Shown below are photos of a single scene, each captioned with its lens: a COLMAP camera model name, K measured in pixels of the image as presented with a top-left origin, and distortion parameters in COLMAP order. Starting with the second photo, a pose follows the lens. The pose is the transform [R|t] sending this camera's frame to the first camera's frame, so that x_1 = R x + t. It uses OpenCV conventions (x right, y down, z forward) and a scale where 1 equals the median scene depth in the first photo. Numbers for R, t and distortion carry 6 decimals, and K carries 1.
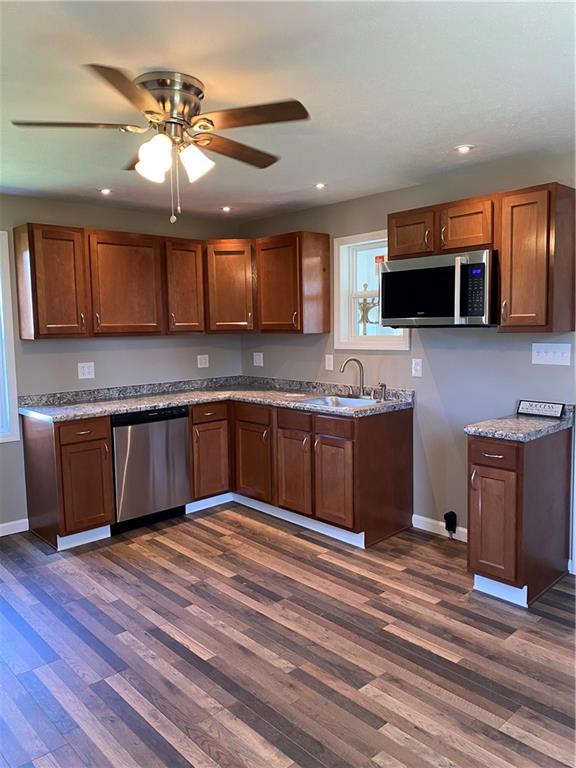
lens RADIAL K [[584.1, 0, 287.2], [0, 584.1, 381.1], [0, 0, 1]] dist [0.027802, -0.024212]
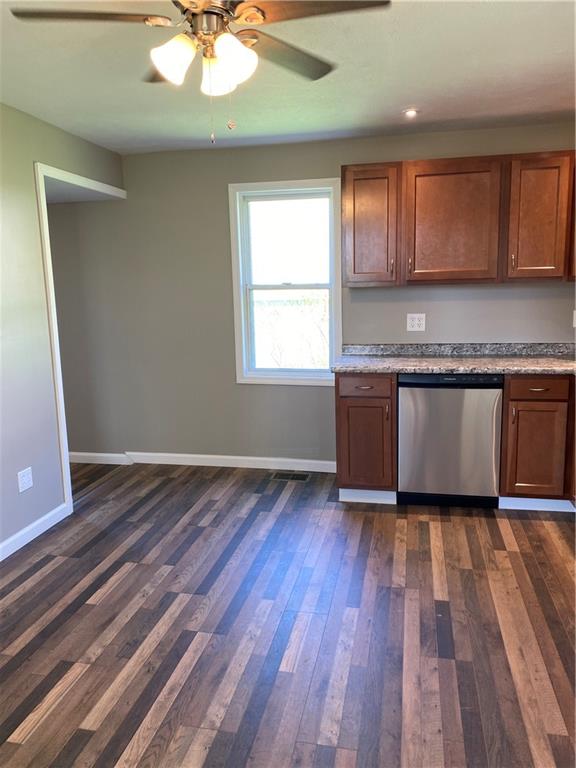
lens RADIAL K [[584.1, 0, 287.2], [0, 584.1, 381.1], [0, 0, 1]] dist [0.027802, -0.024212]
pose [[0.581323, 0.139721, -0.801587, 0.327899], [-0.067340, 0.990028, 0.123731, -0.030239], [0.810882, -0.017949, 0.584935, 0.348562]]
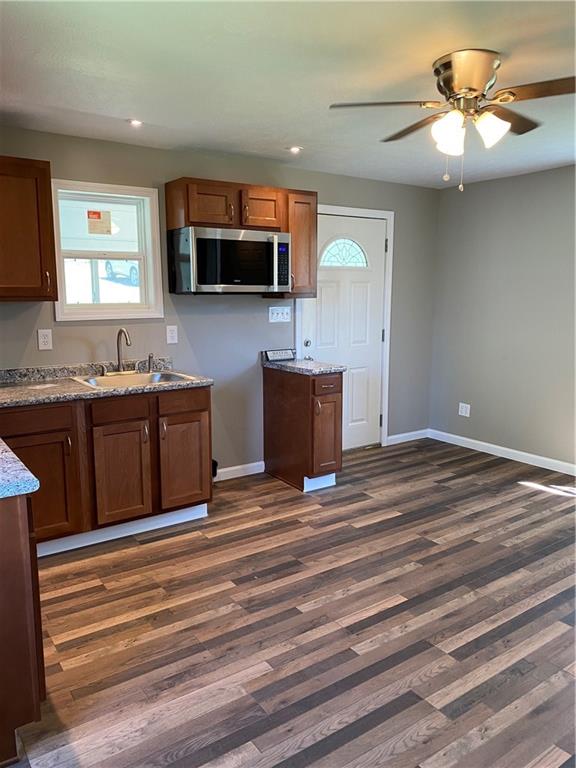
lens RADIAL K [[584.1, 0, 287.2], [0, 584.1, 381.1], [0, 0, 1]] dist [0.027802, -0.024212]
pose [[0.132870, -0.140757, 0.981088, -0.788851], [0.095958, 0.987041, 0.128616, -0.056485], [-0.986477, 0.077054, 0.144655, 0.691561]]
